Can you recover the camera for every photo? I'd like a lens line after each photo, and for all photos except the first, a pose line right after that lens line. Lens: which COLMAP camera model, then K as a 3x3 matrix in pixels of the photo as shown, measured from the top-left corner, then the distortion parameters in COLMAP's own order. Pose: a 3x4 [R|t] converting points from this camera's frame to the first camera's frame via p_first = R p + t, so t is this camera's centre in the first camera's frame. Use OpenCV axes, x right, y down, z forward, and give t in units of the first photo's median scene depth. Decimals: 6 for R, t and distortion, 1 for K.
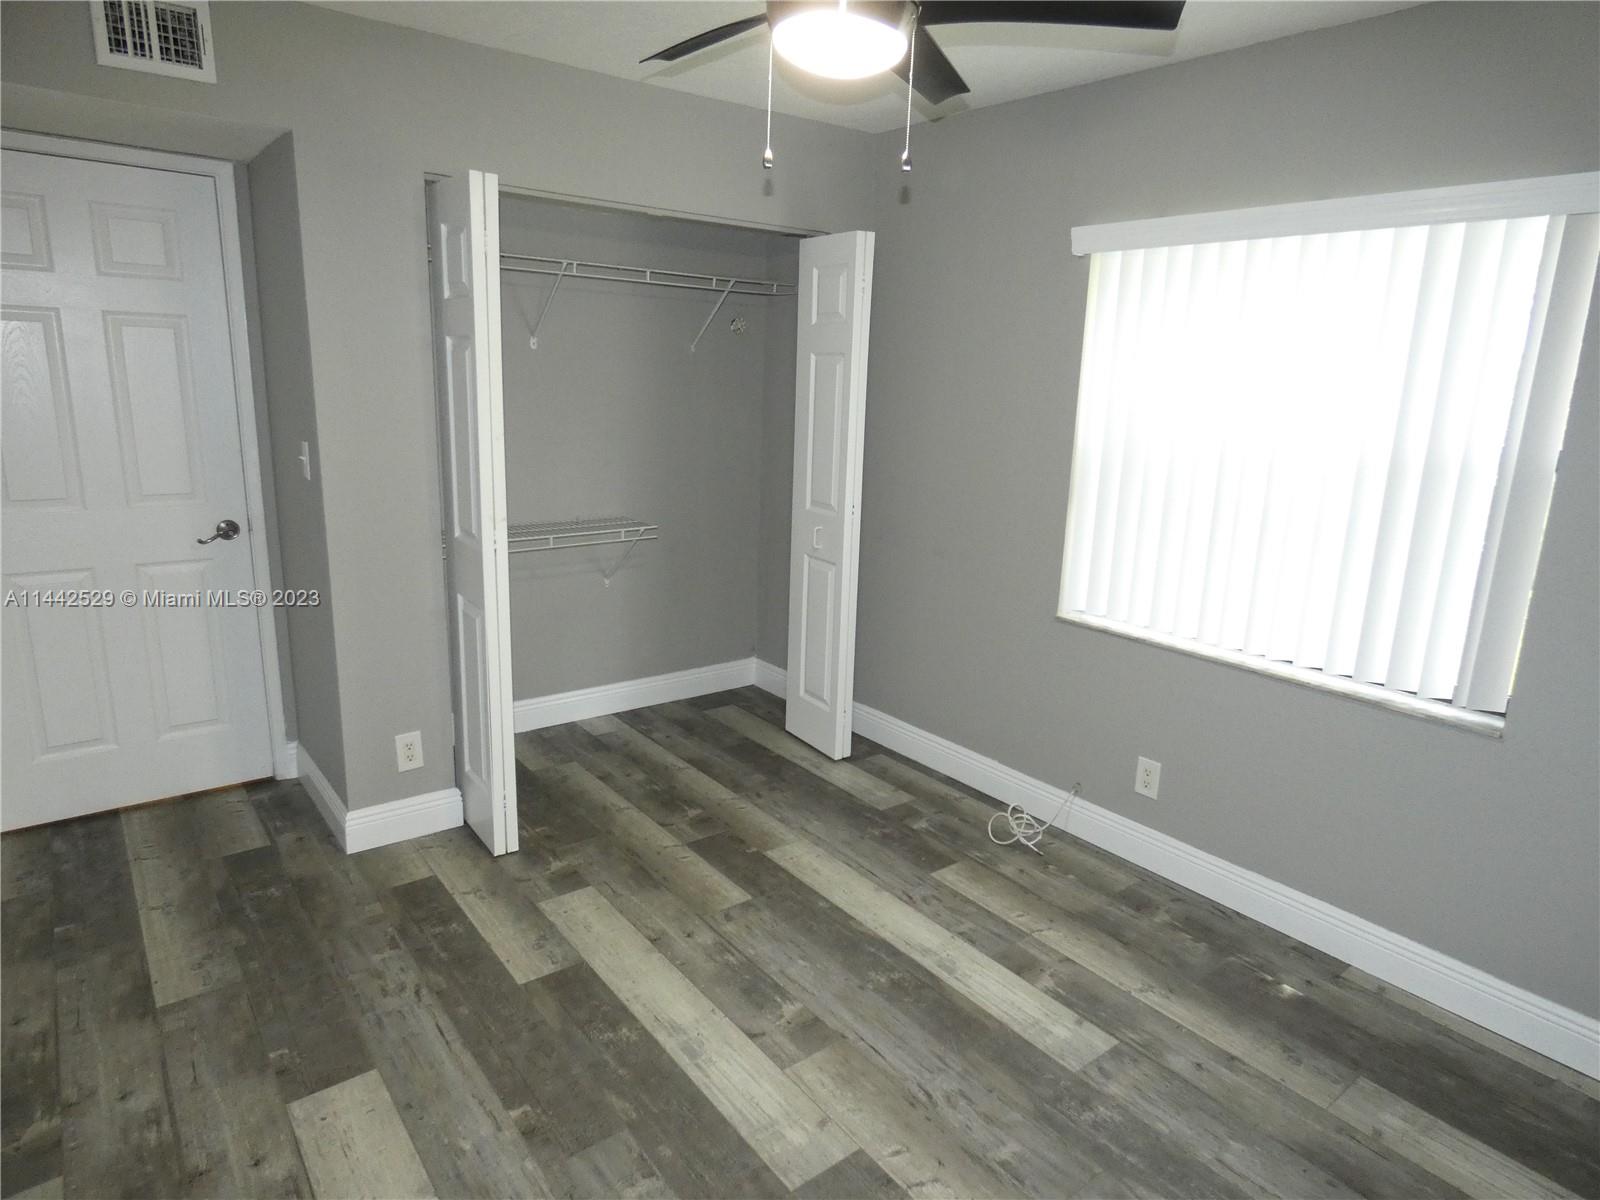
lens RADIAL K [[943.7, 0, 808.2], [0, 943.7, 595.6], [0, 0, 1]] dist [-0.012965, -0.000848]
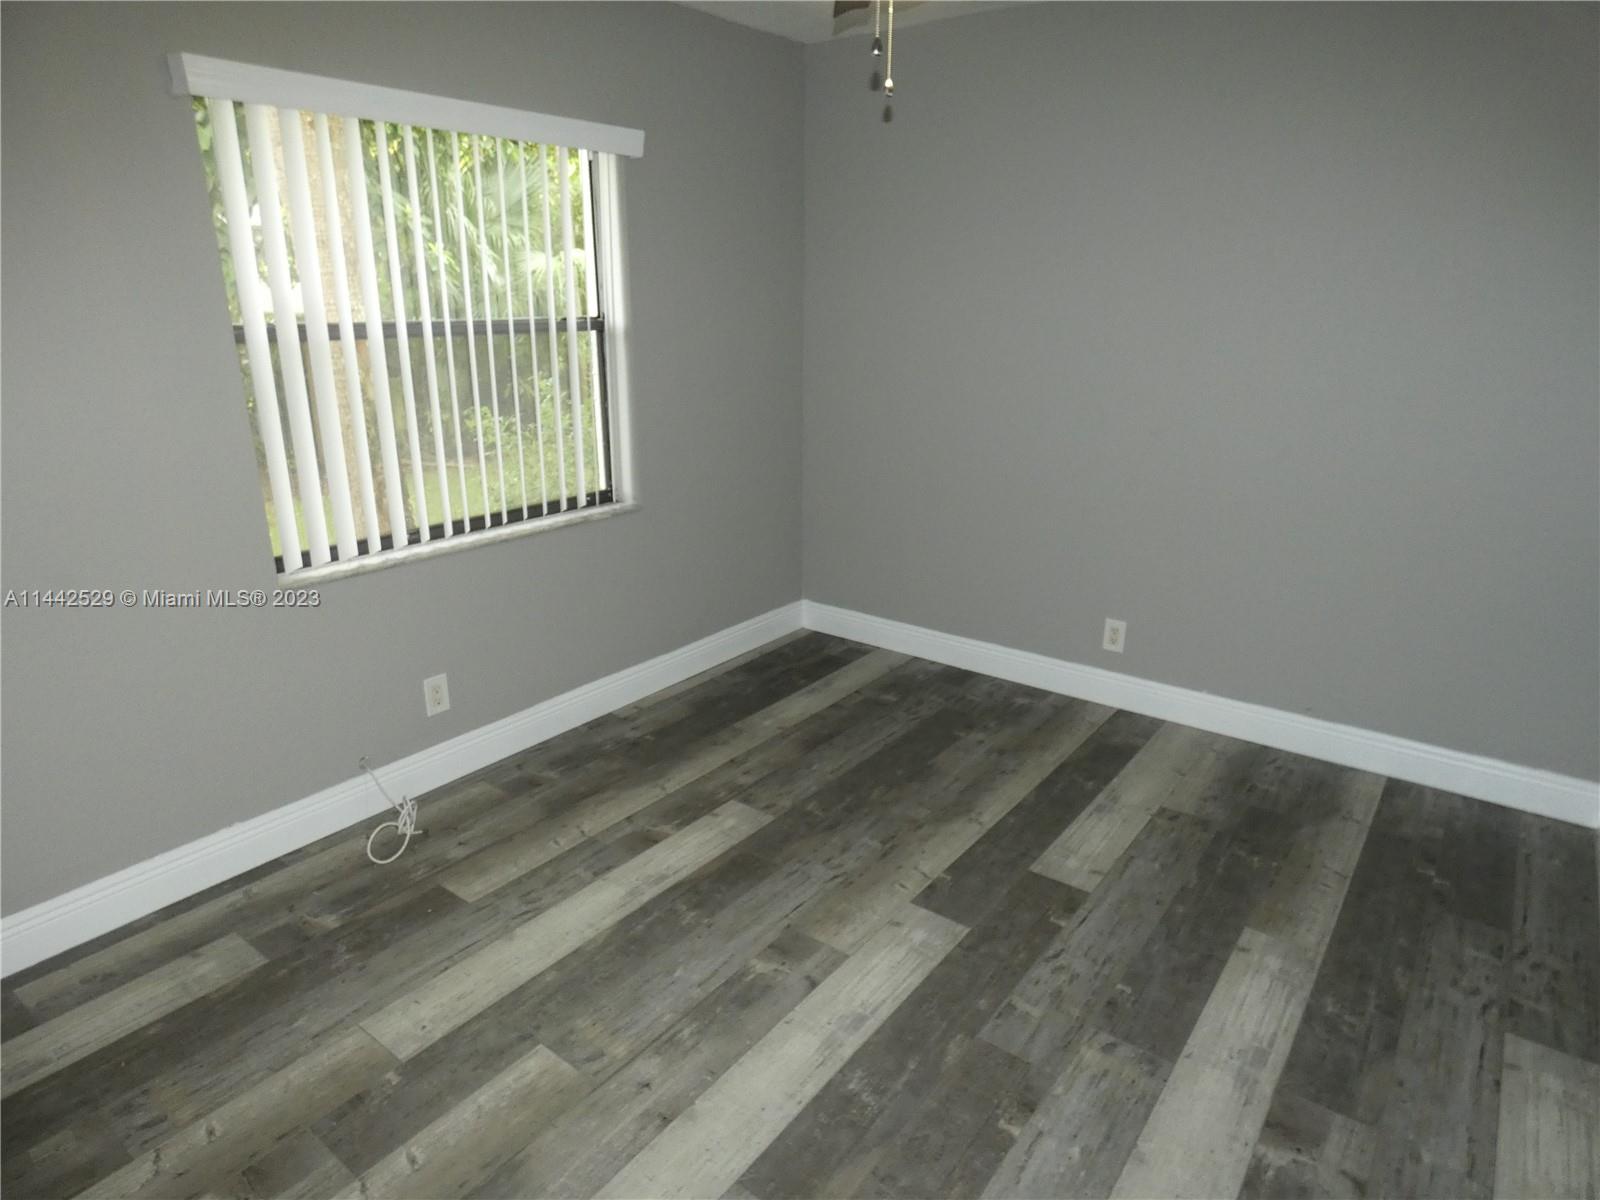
lens RADIAL K [[943.7, 0, 808.2], [0, 943.7, 595.6], [0, 0, 1]] dist [-0.012965, -0.000848]
pose [[-0.253194, -0.328119, 0.910072, -0.723377], [0.206708, 0.900650, 0.382231, -0.235871], [-0.945074, 0.284898, -0.160214, 0.937037]]
